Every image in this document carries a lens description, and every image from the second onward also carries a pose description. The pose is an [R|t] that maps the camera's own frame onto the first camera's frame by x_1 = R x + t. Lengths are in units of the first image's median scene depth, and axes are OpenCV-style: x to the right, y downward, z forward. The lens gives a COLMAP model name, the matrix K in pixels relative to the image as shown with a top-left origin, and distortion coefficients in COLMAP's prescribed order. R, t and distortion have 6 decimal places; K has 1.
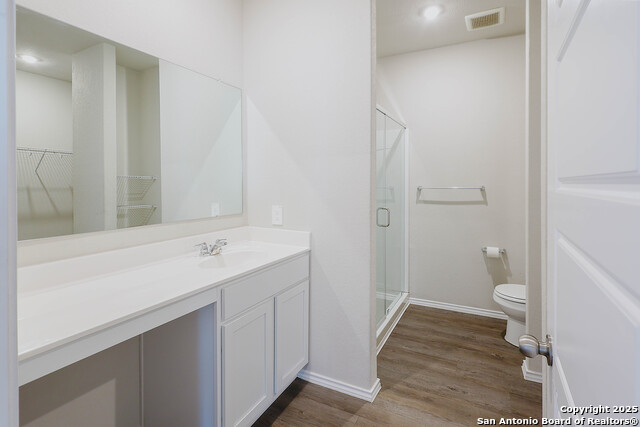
lens RADIAL K [[305.0, 0, 331.3], [0, 305.0, 186.0], [0, 0, 1]] dist [0.001998, -0.000194]
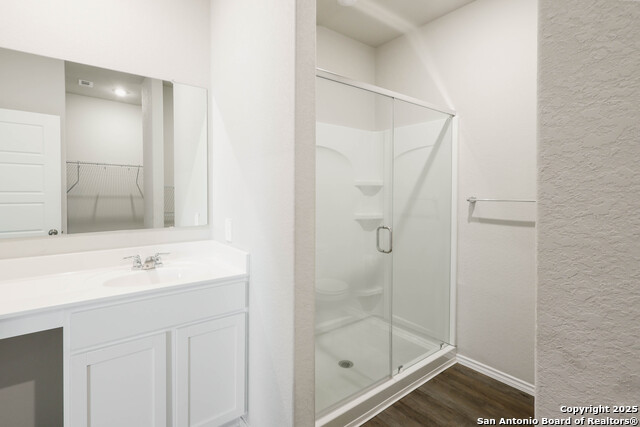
lens RADIAL K [[305.0, 0, 313.8], [0, 305.0, 197.0], [0, 0, 1]] dist [0.001998, -0.000194]
pose [[0.898600, 0.007696, -0.438702, 0.288938], [-0.005390, 0.999964, 0.006502, -0.002487], [0.438737, -0.003479, 0.898609, 0.233959]]
